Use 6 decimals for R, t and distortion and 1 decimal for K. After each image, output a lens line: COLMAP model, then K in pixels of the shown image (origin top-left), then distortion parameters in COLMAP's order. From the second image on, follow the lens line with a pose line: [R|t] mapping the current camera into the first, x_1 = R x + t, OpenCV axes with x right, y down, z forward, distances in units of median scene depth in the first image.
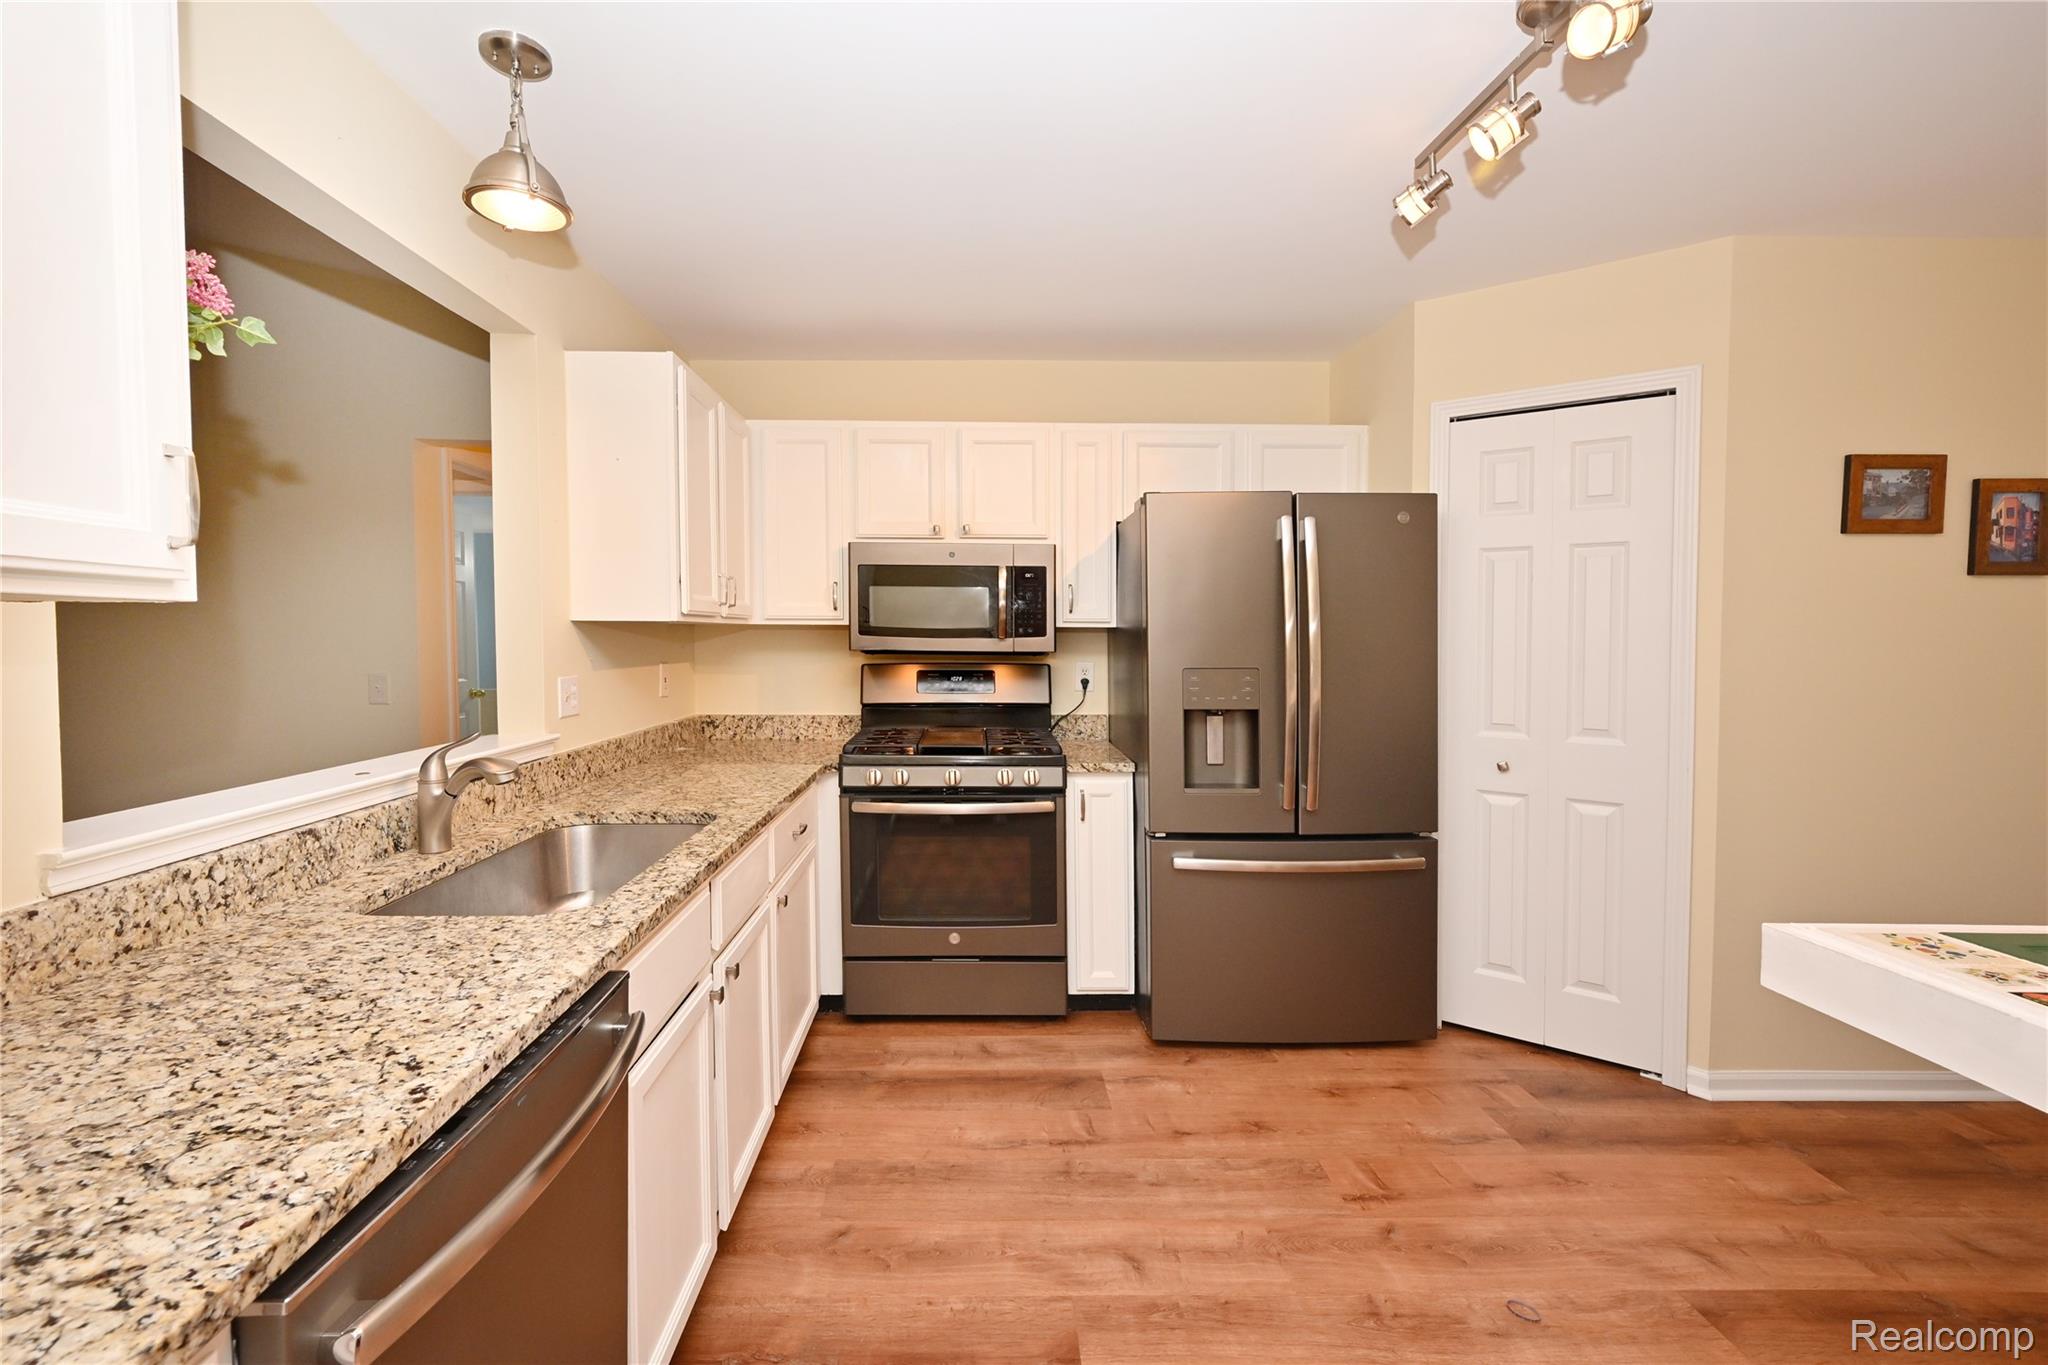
lens RADIAL K [[787.6, 0, 1016.4], [0, 787.6, 682.5], [0, 0, 1]] dist [0.000102, 0.000443]
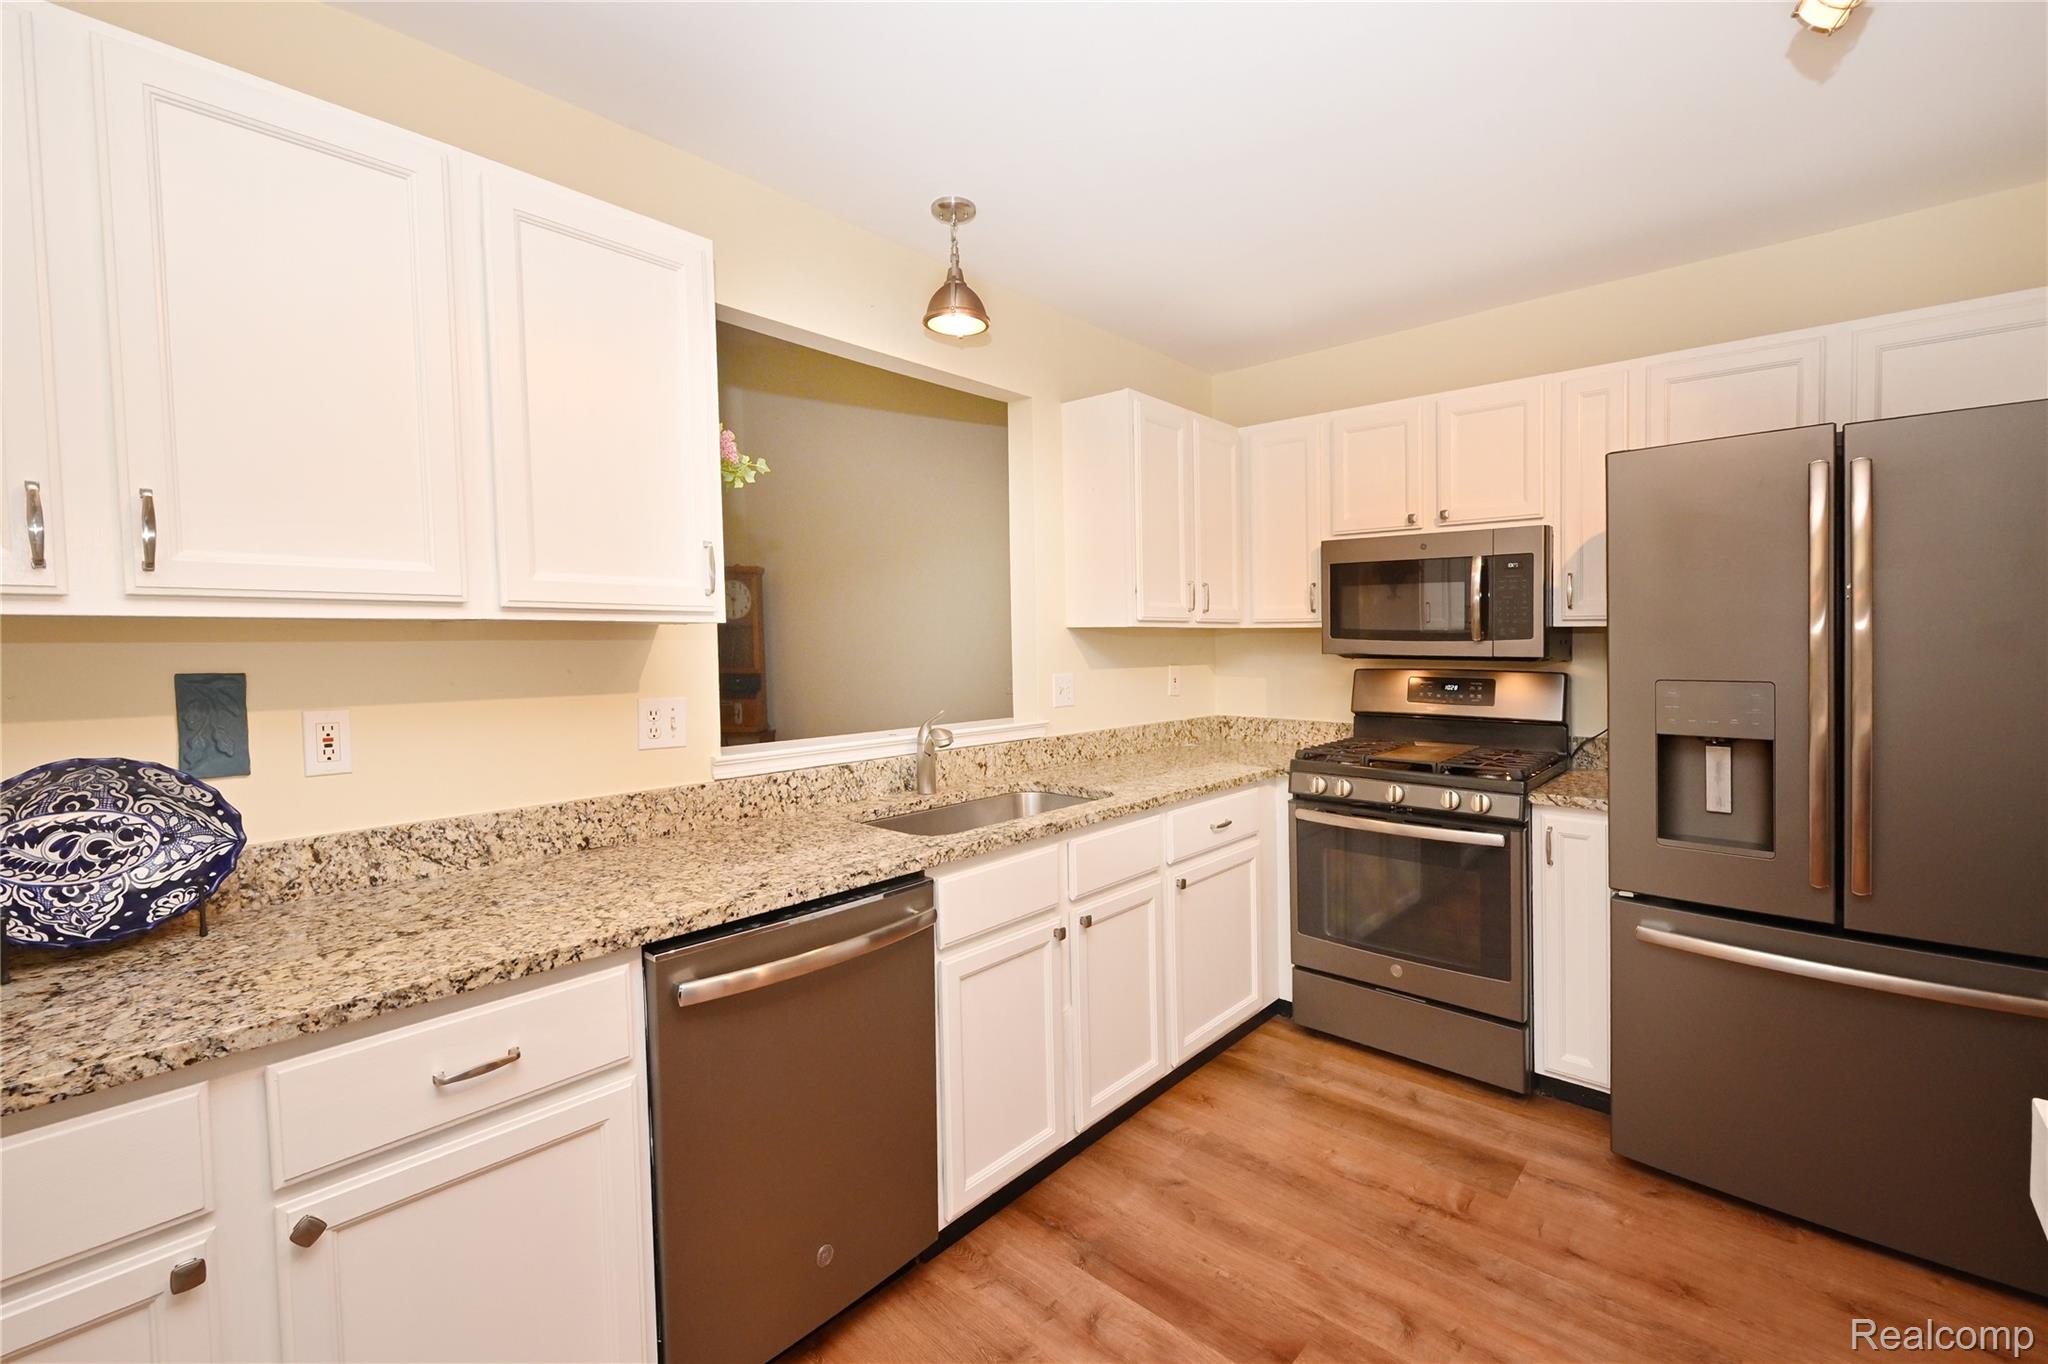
lens RADIAL K [[885.7, 0, 1086.9], [0, 885.7, 724.6], [0, 0, 1]] dist [-0.002100, -0.000203]
pose [[0.751411, 0.058350, -0.657249, 0.378344], [-0.033912, 0.998181, 0.049847, 0.001242], [0.658962, -0.015167, 0.752023, -0.003895]]
